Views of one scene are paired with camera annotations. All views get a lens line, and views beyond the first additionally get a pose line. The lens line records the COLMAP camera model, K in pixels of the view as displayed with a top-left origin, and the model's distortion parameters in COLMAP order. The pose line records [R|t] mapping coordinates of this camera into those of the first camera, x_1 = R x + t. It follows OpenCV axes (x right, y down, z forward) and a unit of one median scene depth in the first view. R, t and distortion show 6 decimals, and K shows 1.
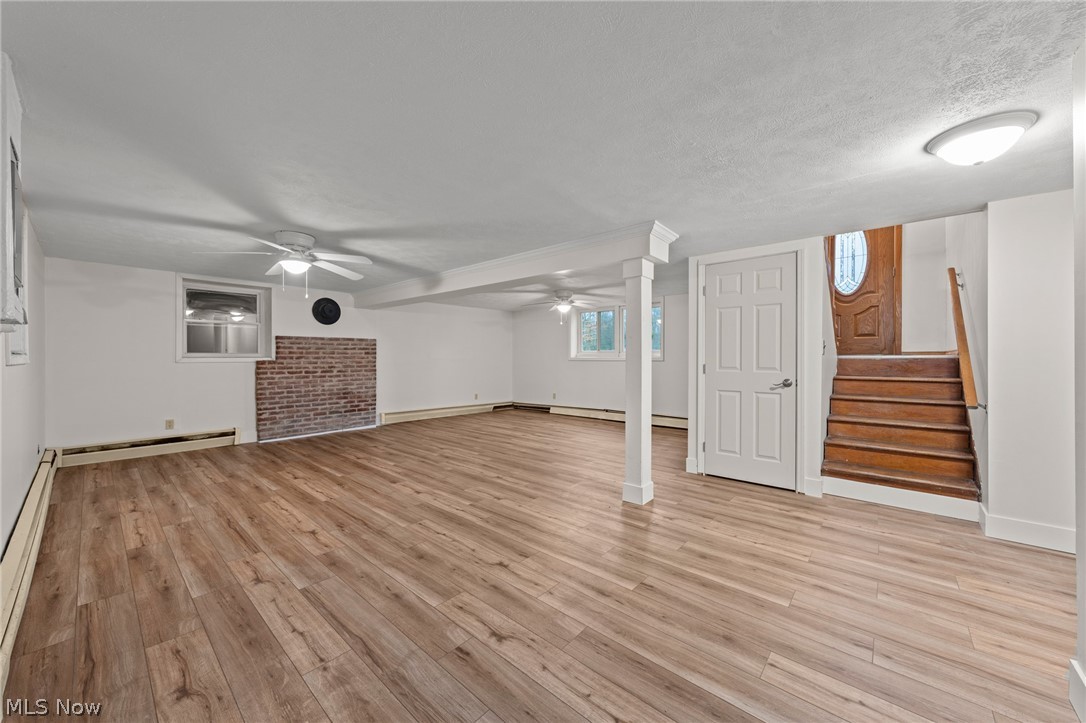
lens RADIAL K [[398.1, 0, 543.0], [0, 398.1, 361.5], [0, 0, 1]] dist [-0.000763, -0.000064]
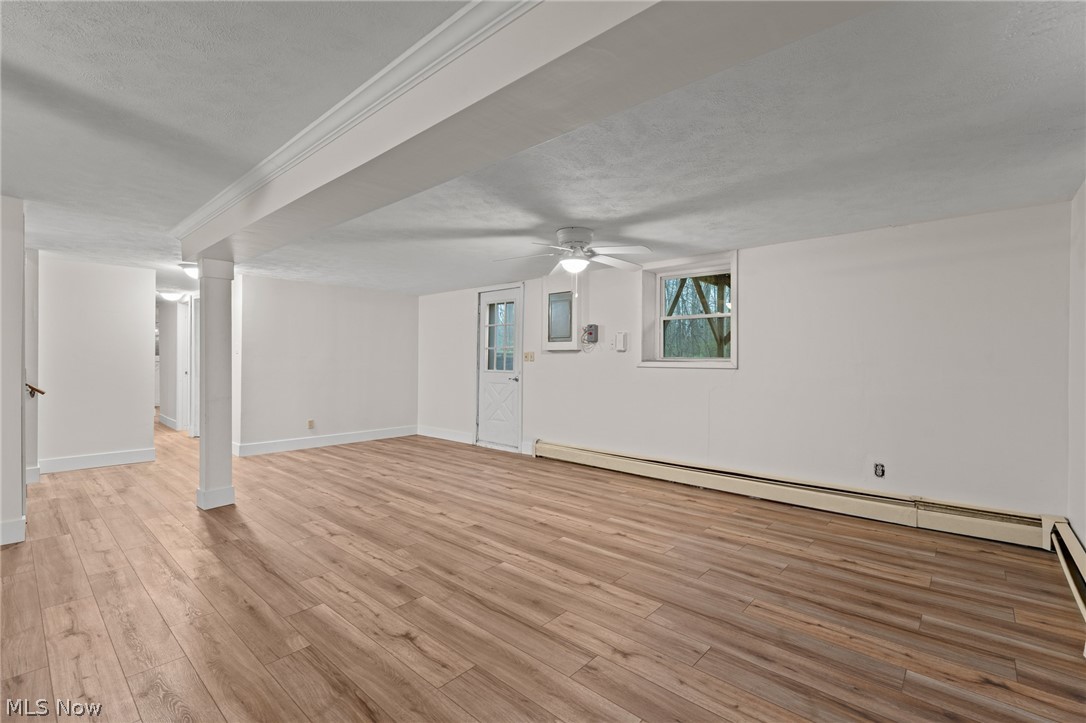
lens RADIAL K [[482.7, 0, 543.0], [0, 482.7, 361.5], [0, 0, 1]] dist [0.000089, 0.000014]
pose [[-0.999945, -0.007312, 0.007495, -0.327866], [-0.007210, 0.999884, 0.013444, -0.016409], [-0.007593, 0.013390, -0.999882, 1.246616]]
